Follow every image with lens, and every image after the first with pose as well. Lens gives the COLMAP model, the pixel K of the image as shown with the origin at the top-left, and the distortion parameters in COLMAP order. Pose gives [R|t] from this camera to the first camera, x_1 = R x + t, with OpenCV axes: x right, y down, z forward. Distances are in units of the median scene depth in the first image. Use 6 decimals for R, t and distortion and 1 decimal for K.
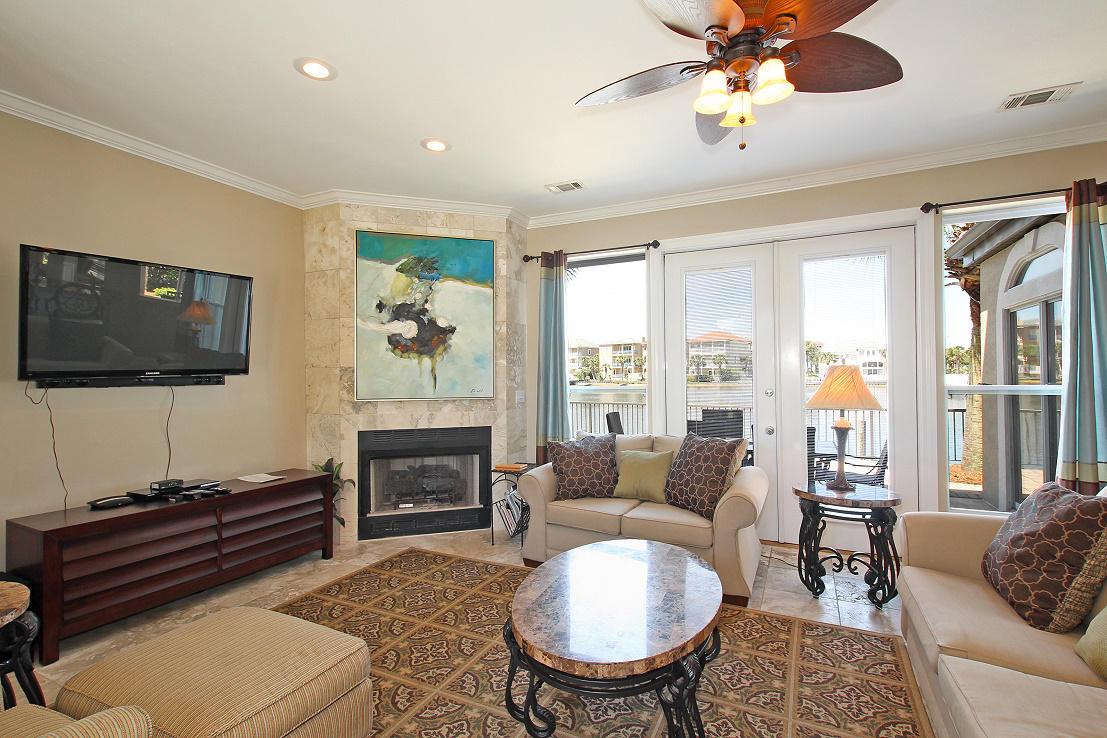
lens RADIAL K [[513.4, 0, 546.8], [0, 513.4, 373.4], [0, 0, 1]] dist [-0.005568, 0.001308]
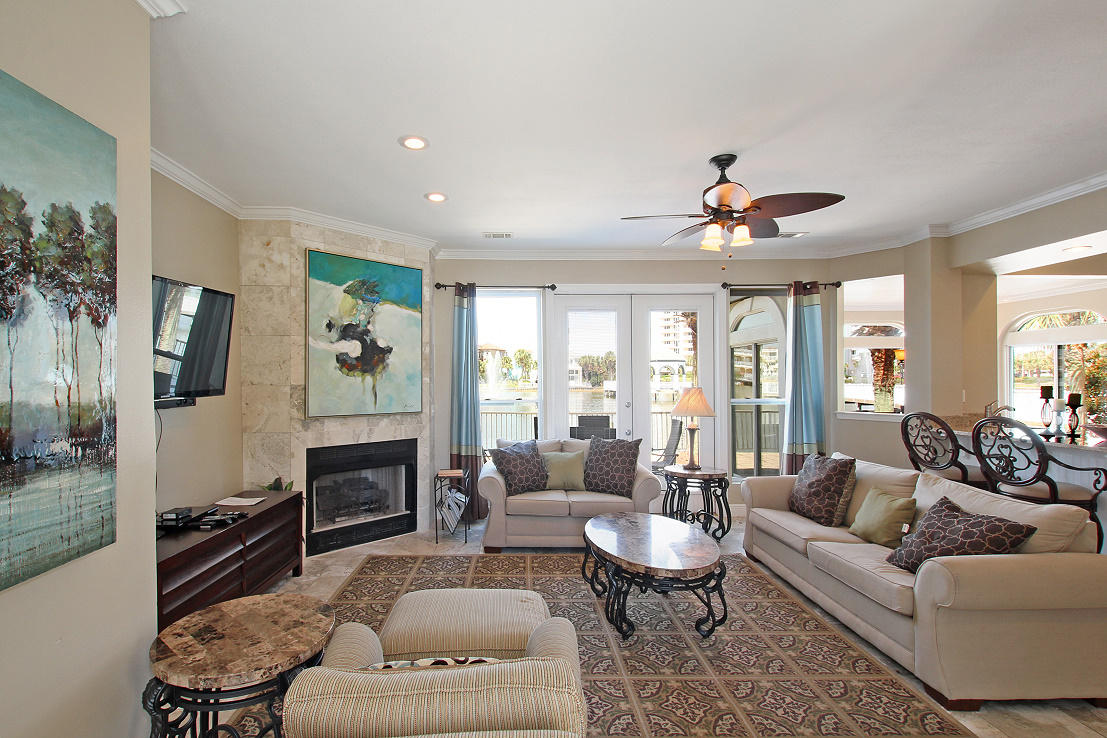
lens RADIAL K [[513.4, 0, 549.7], [0, 513.4, 375.1], [0, 0, 1]] dist [-0.005568, 0.001308]
pose [[0.881808, 0.014350, 0.471391, -0.418012], [-0.010920, 0.999890, -0.010012, -0.026687], [-0.471483, 0.003681, 0.881868, -0.112292]]
